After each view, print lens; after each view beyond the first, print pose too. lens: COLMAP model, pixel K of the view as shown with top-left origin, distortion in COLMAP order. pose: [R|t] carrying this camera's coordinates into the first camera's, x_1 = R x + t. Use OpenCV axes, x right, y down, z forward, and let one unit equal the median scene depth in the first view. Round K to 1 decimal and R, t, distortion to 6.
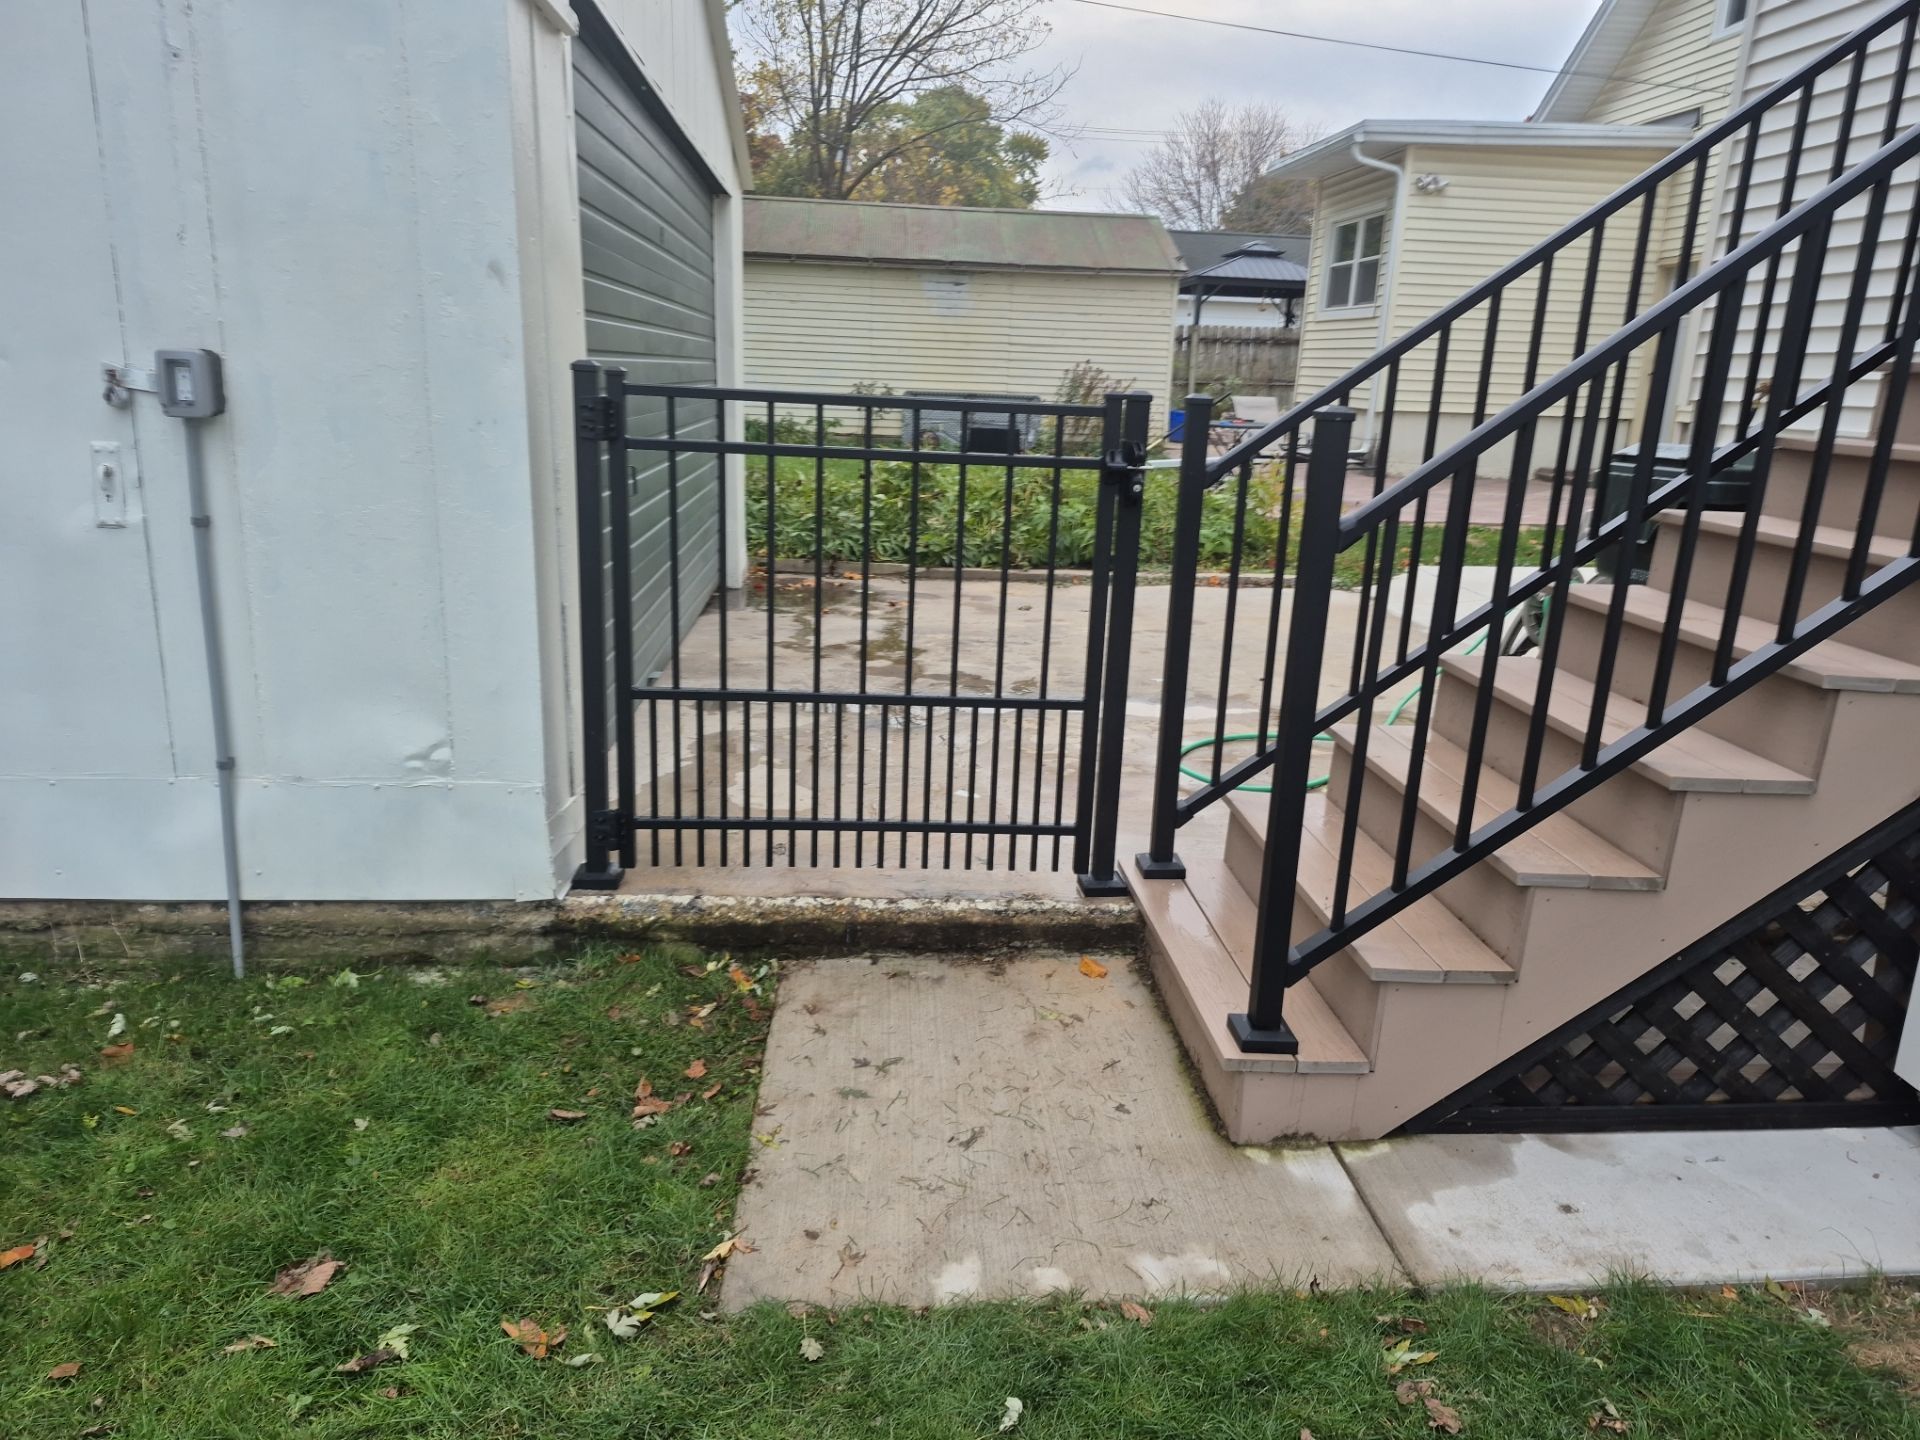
lens RADIAL K [[1333.1, 0, 960.0], [0, 1333.1, 720.0], [0, 0, 1]] dist [0.054041, -0.059351]
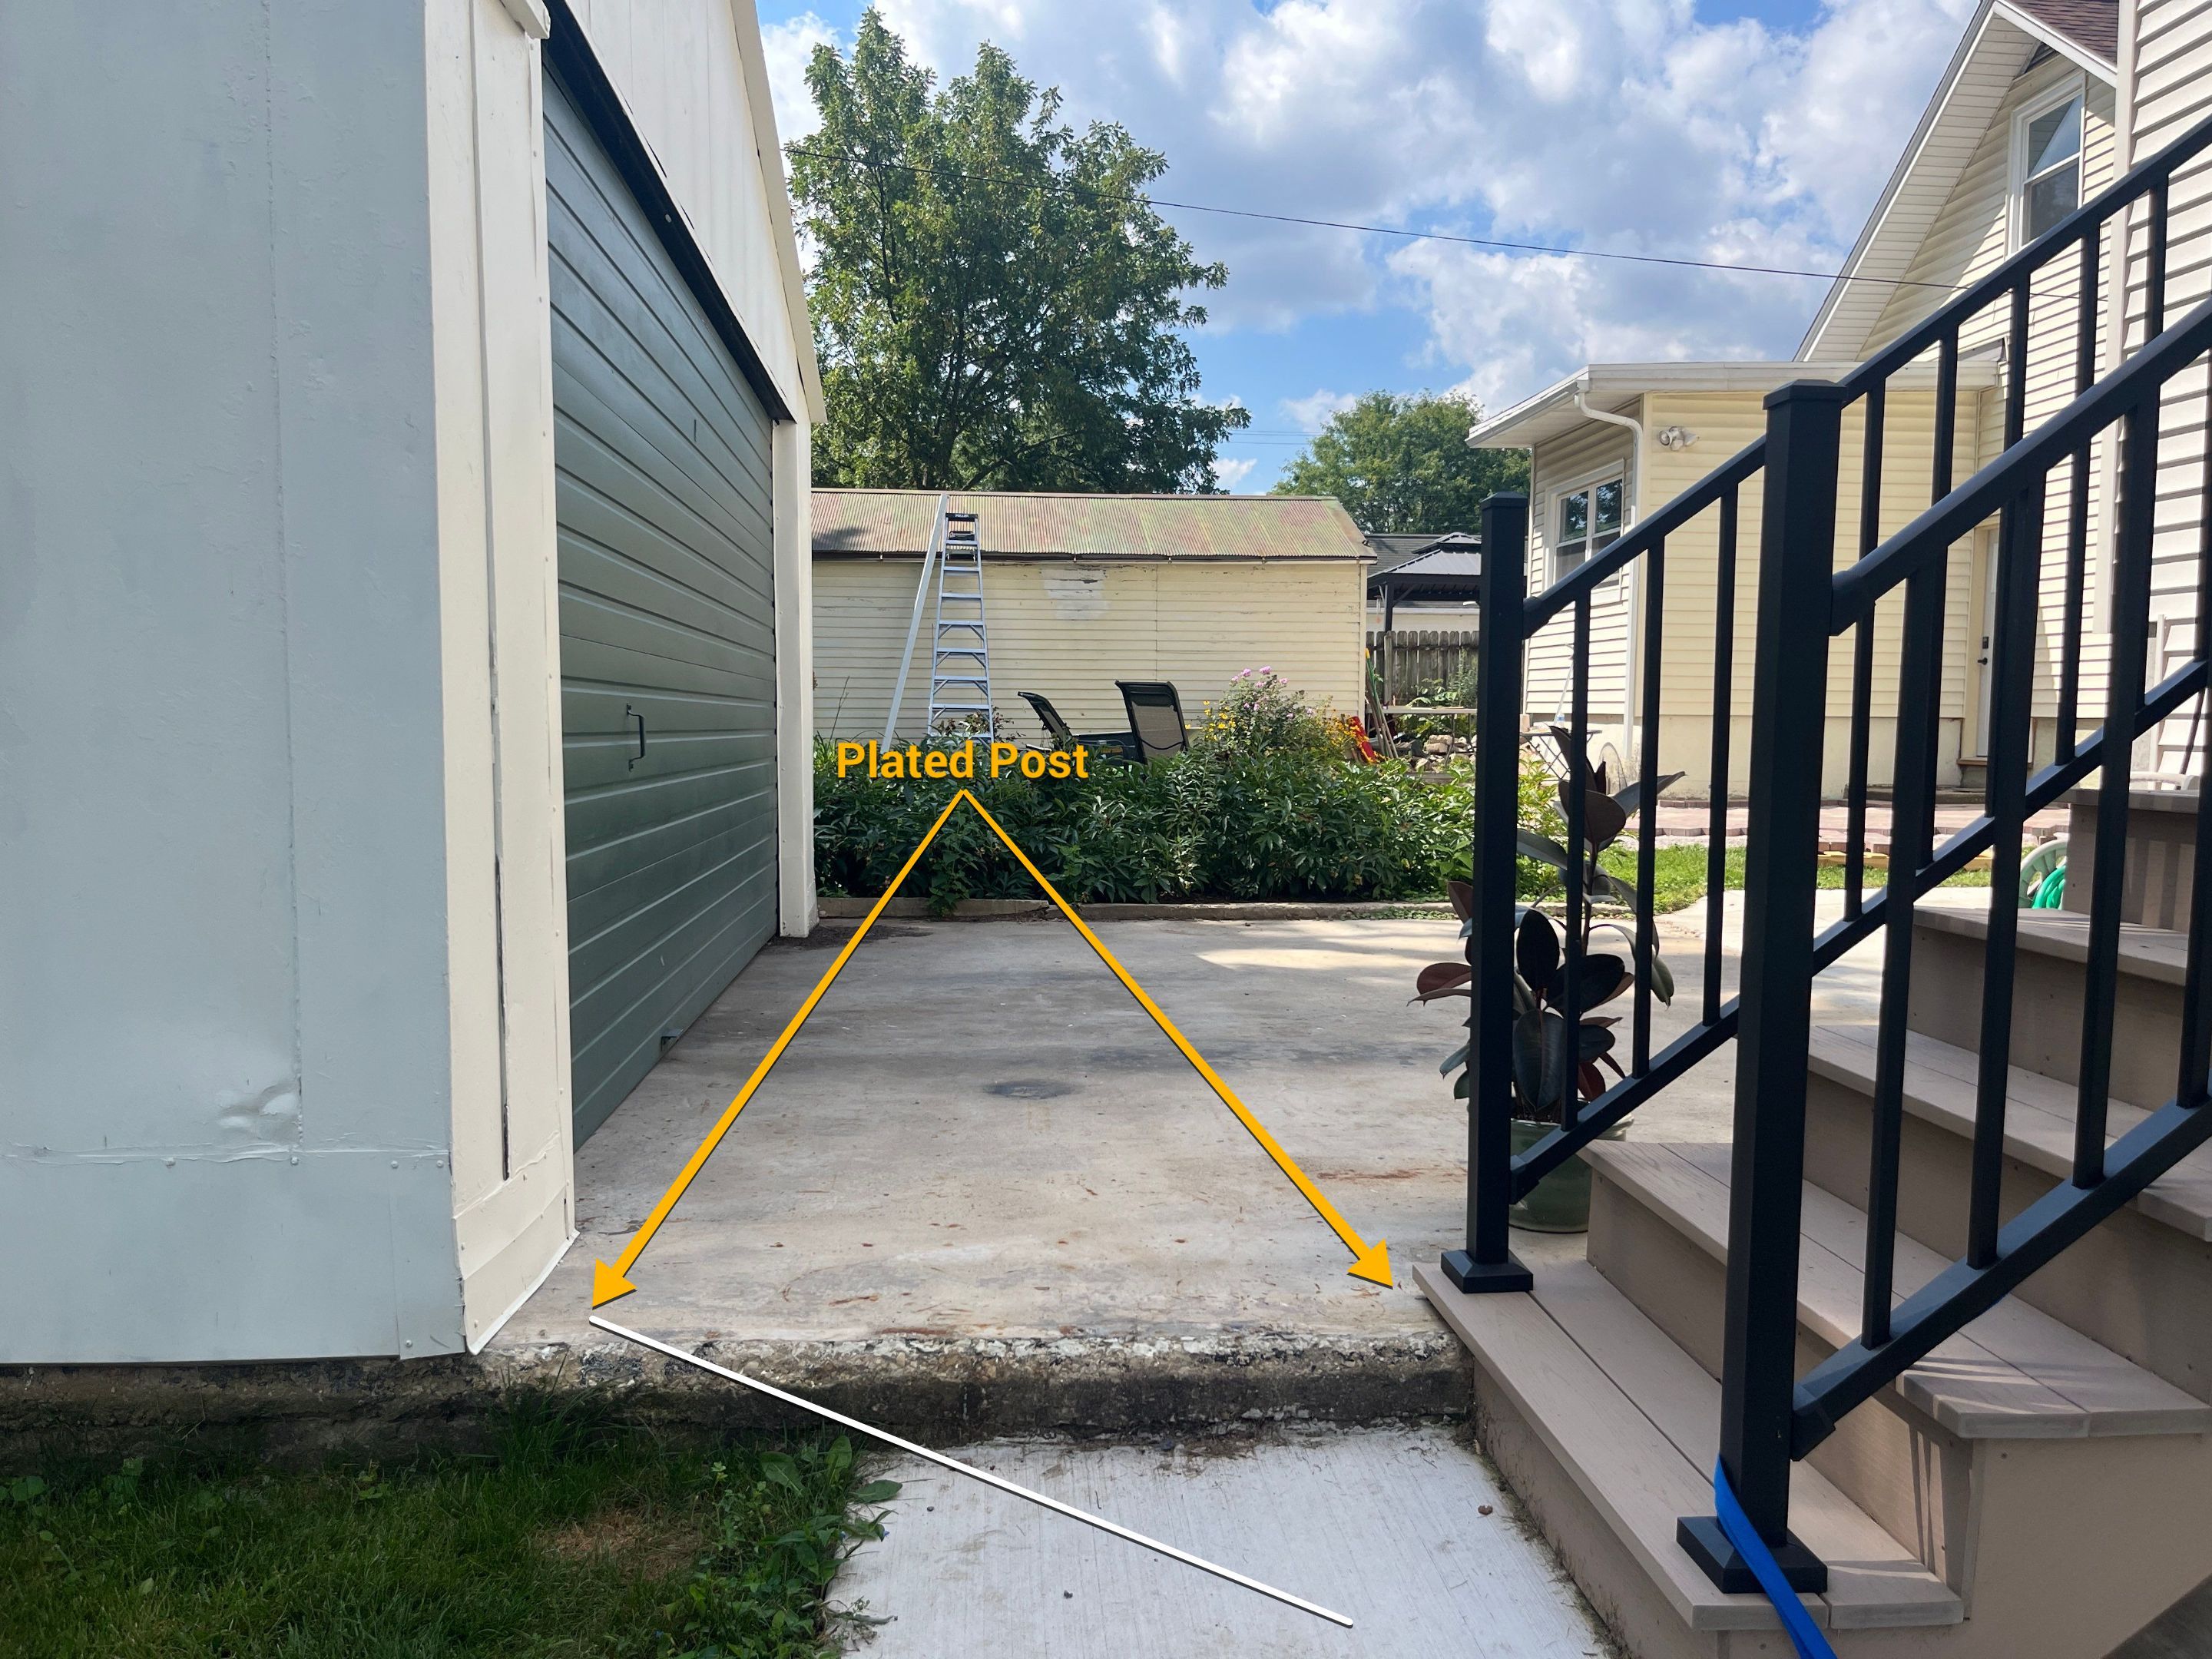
lens RADIAL K [[1701.1, 0, 1085.6], [0, 1701.1, 838.1], [0, 0, 1]] dist [0.001214, -0.010497]
pose [[0.999475, -0.032073, -0.004662, -0.020477], [0.030658, 0.982266, -0.184972, 0.057732], [0.010512, 0.184732, 0.982733, 0.228658]]
